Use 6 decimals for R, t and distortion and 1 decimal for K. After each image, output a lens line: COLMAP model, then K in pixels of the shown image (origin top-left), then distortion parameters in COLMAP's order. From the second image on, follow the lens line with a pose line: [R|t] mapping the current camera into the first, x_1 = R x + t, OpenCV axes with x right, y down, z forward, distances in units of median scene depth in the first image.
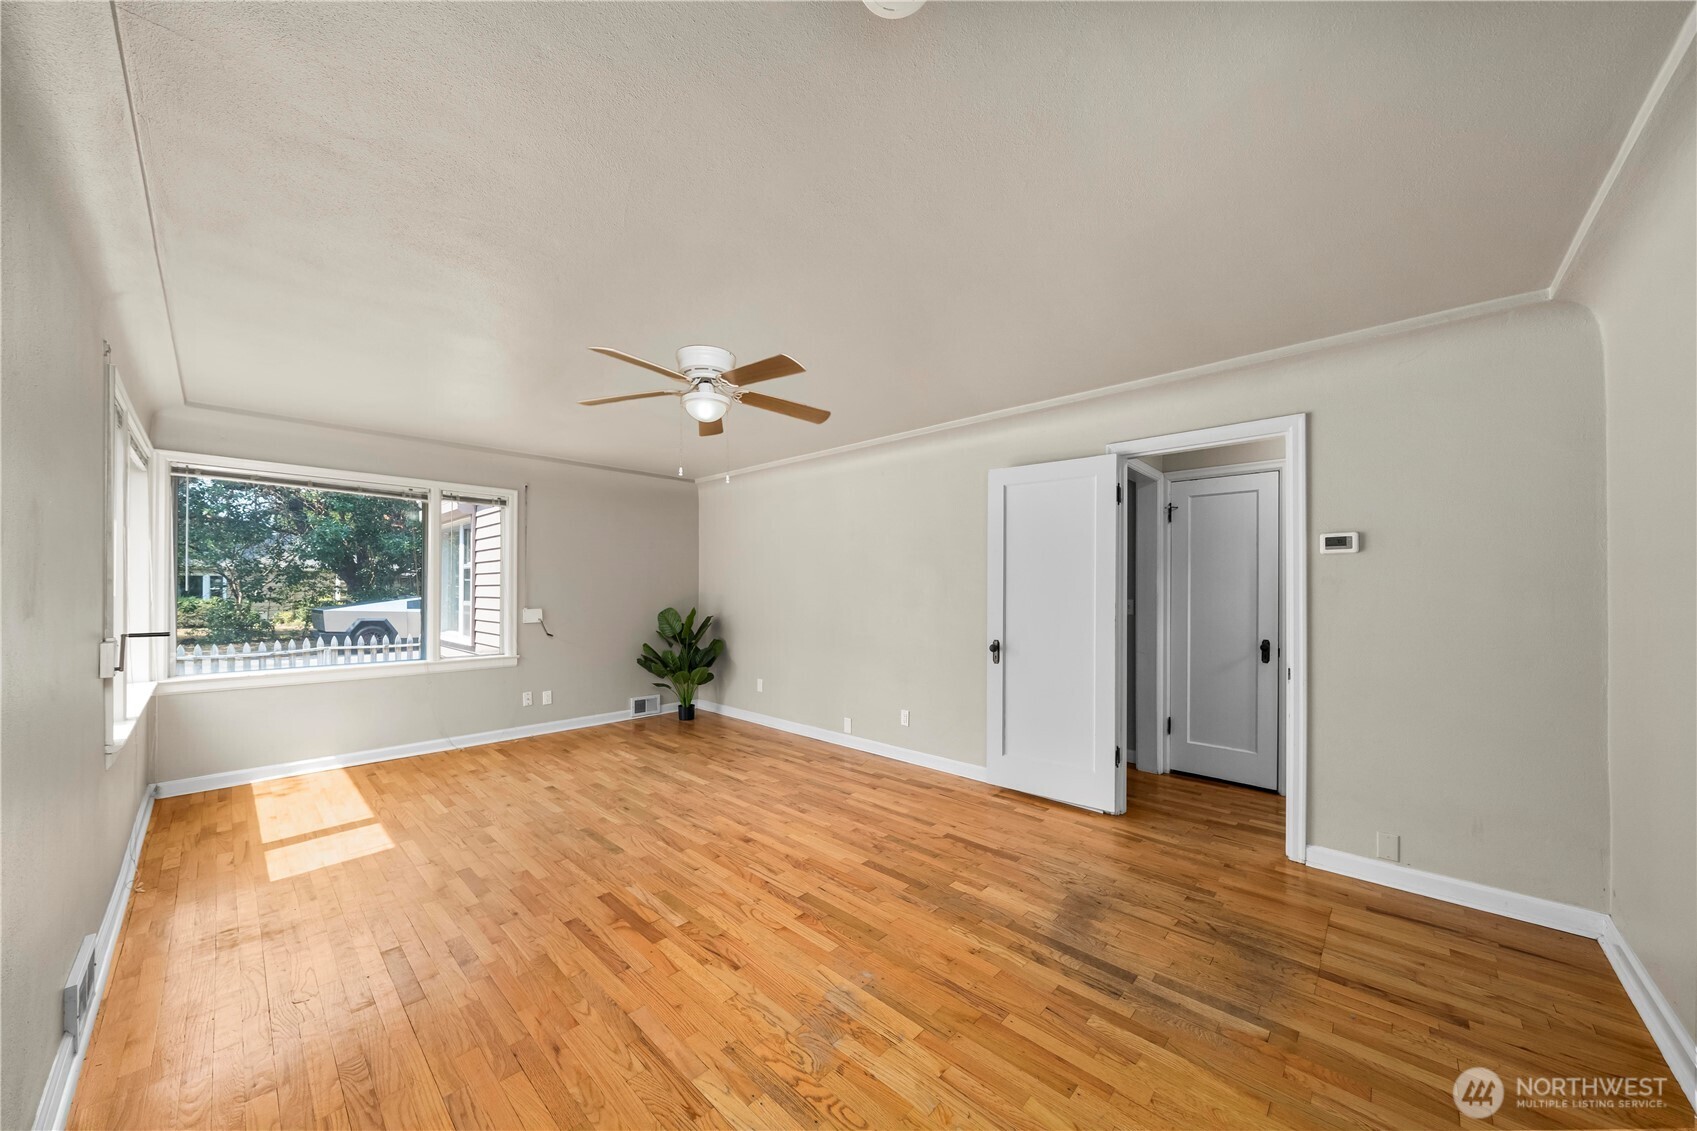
lens RADIAL K [[582.2, 0, 844.3], [0, 582.2, 579.2], [0, 0, 1]] dist [-0.001490, -0.000124]
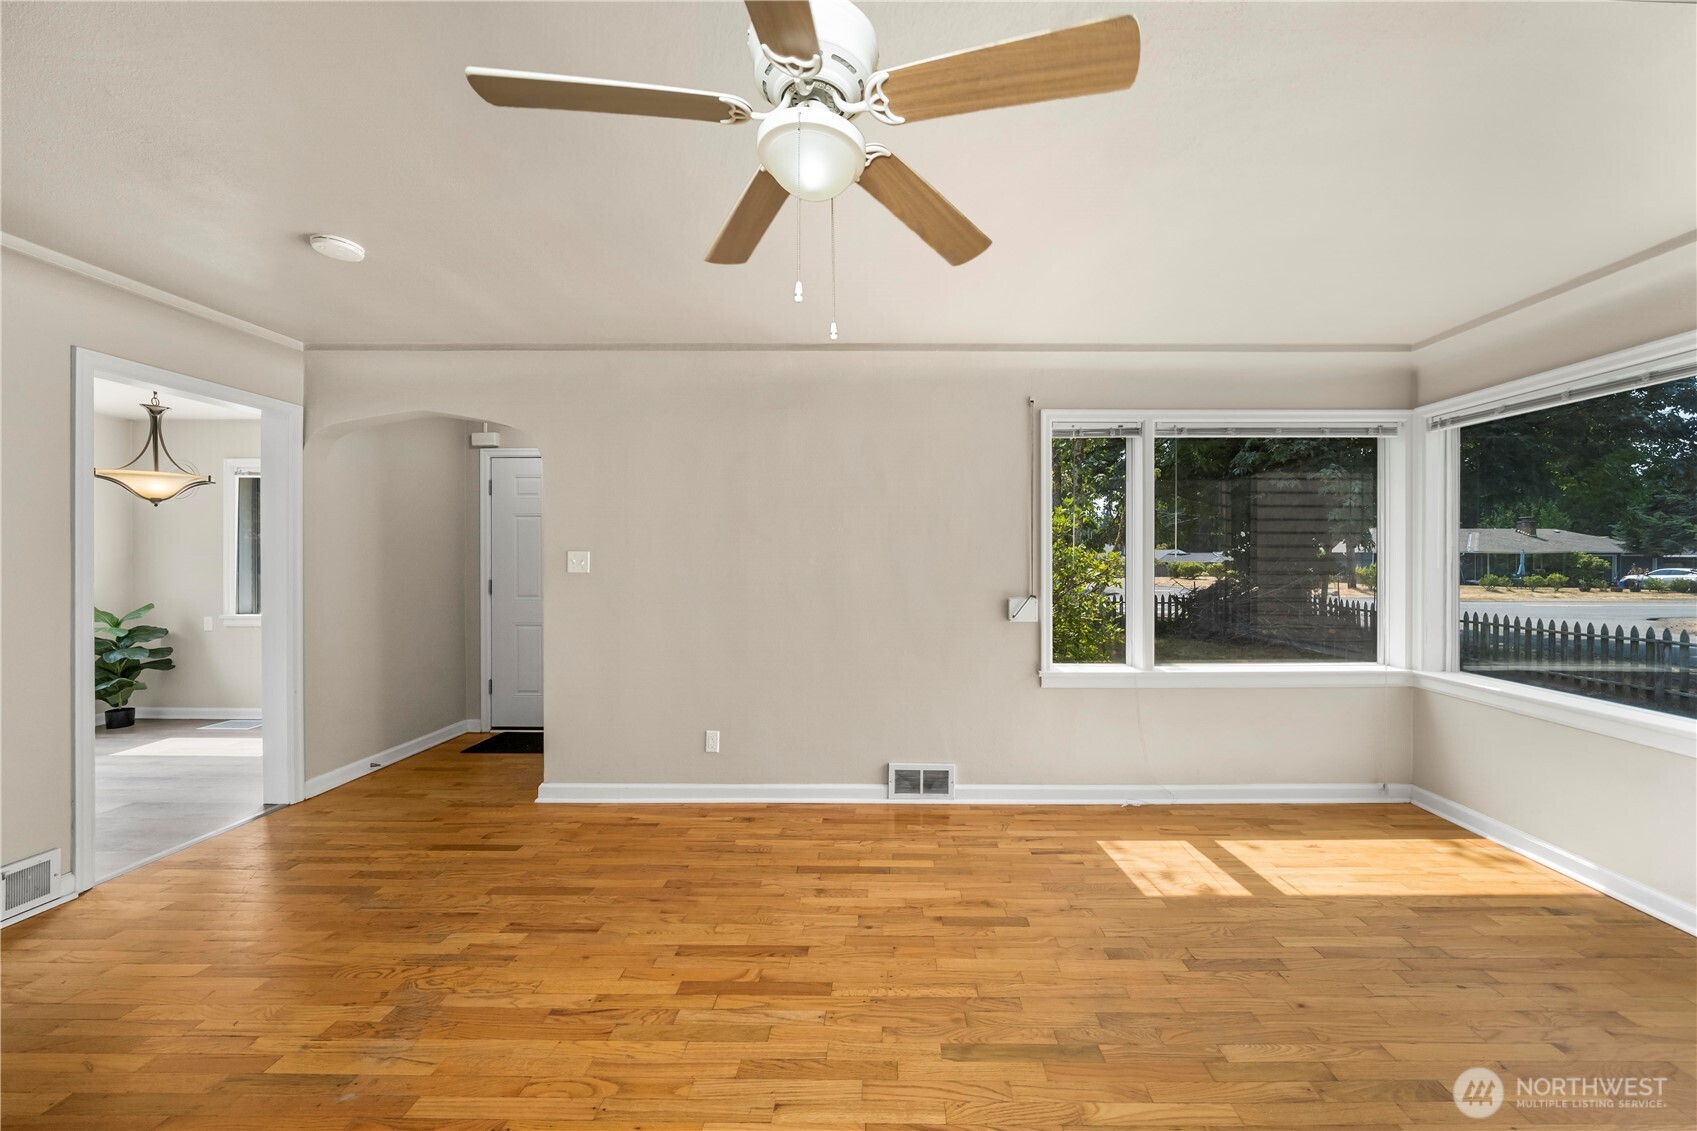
lens RADIAL K [[582.2, 0, 855.5], [0, 582.2, 564.6], [0, 0, 1]] dist [-0.001490, -0.000124]
pose [[-0.744922, 0.002099, -0.667148, 0.042856], [0.004883, 0.999985, -0.002306, 0.024917], [0.667133, -0.004975, -0.744922, 1.696289]]
